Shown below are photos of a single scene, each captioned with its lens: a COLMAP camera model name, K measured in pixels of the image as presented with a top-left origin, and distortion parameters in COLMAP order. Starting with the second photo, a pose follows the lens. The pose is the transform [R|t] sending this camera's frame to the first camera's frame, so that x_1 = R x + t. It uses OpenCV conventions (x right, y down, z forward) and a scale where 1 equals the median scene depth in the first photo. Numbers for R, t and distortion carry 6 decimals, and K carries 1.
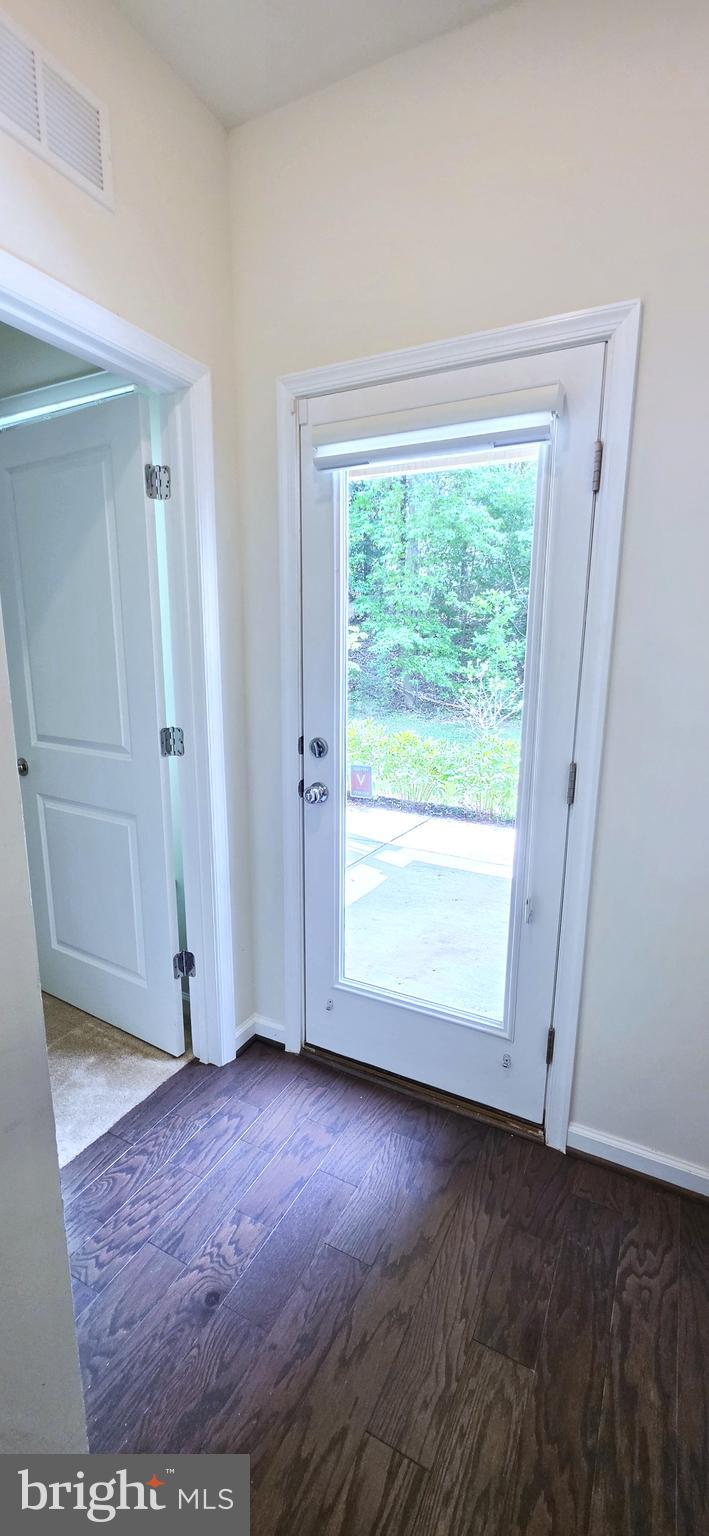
lens RADIAL K [[617.9, 0, 354.5], [0, 617.9, 768.0], [0, 0, 1]] dist [-0.000411, -0.000003]
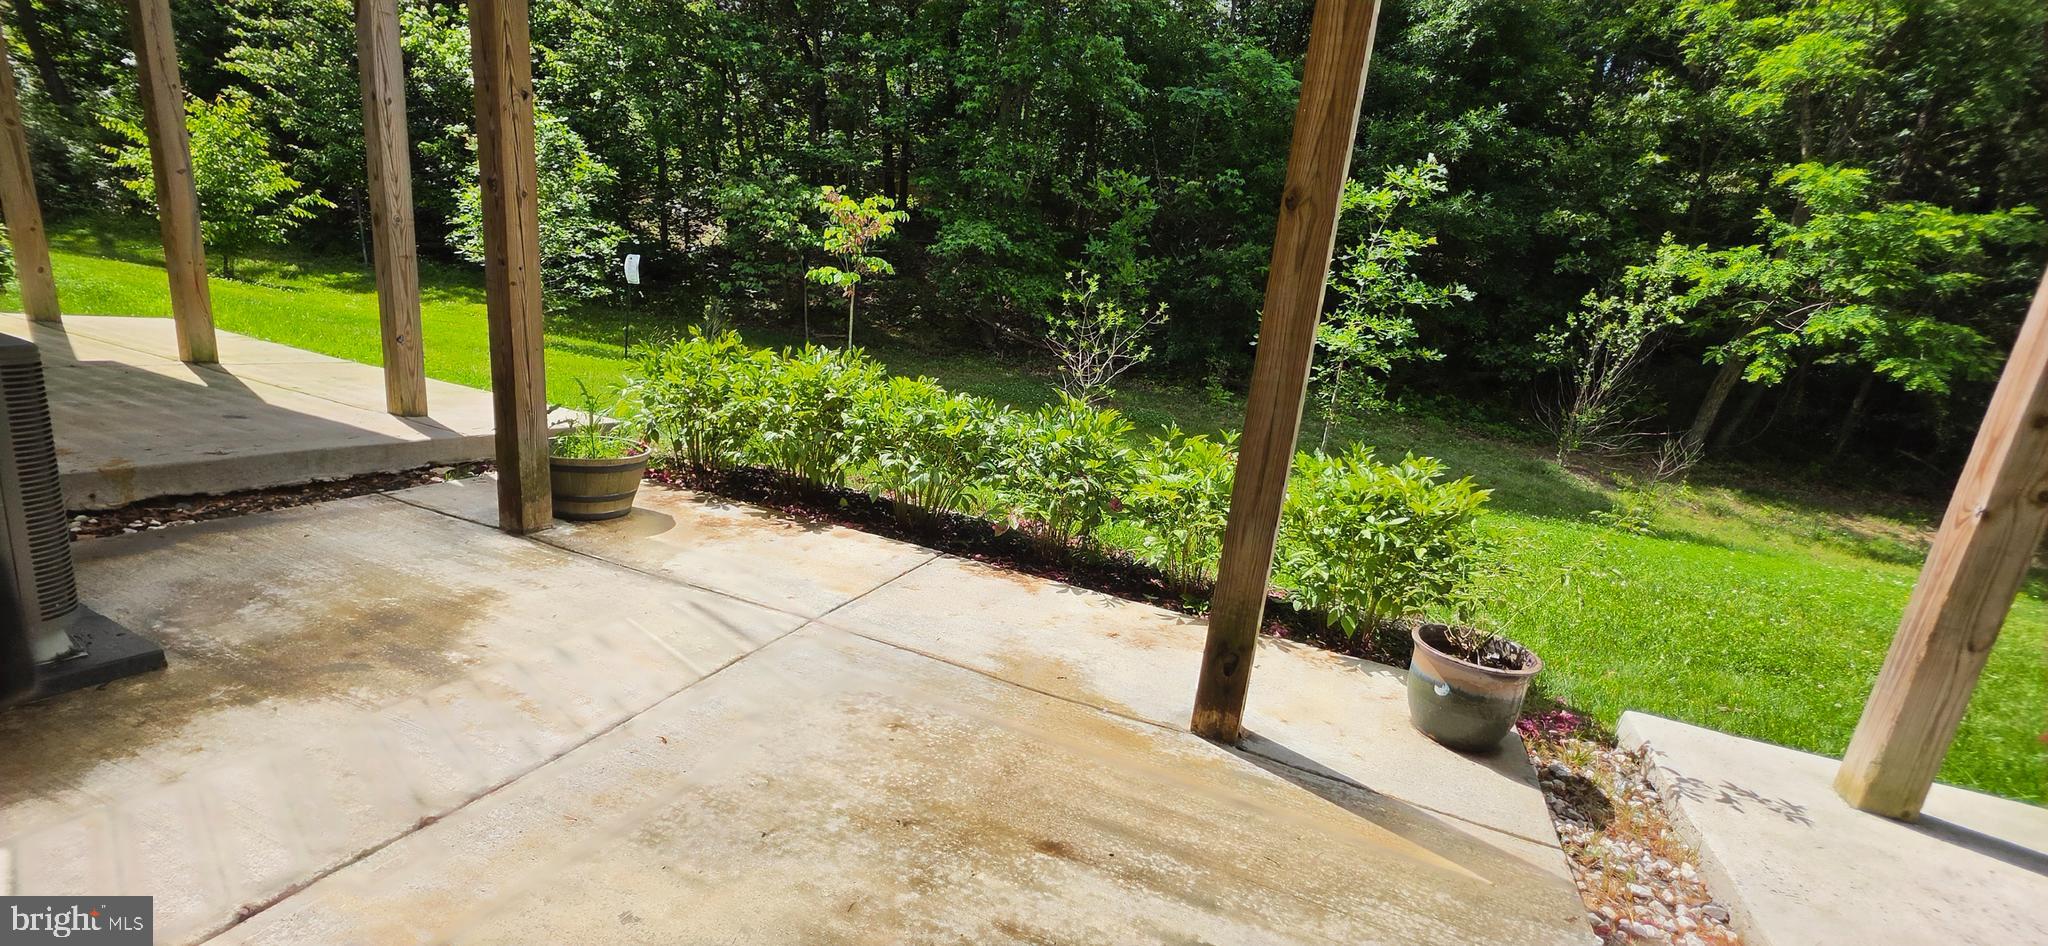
lens RADIAL K [[823.9, 0, 1024.0], [0, 823.9, 473.0], [0, 0, 1]] dist [-0.000411, -0.000003]
pose [[0.990974, 0.070794, 0.113835, 0.048394], [-0.076473, 0.995996, 0.046311, -0.009309], [-0.110100, -0.054598, 0.992420, 0.147508]]
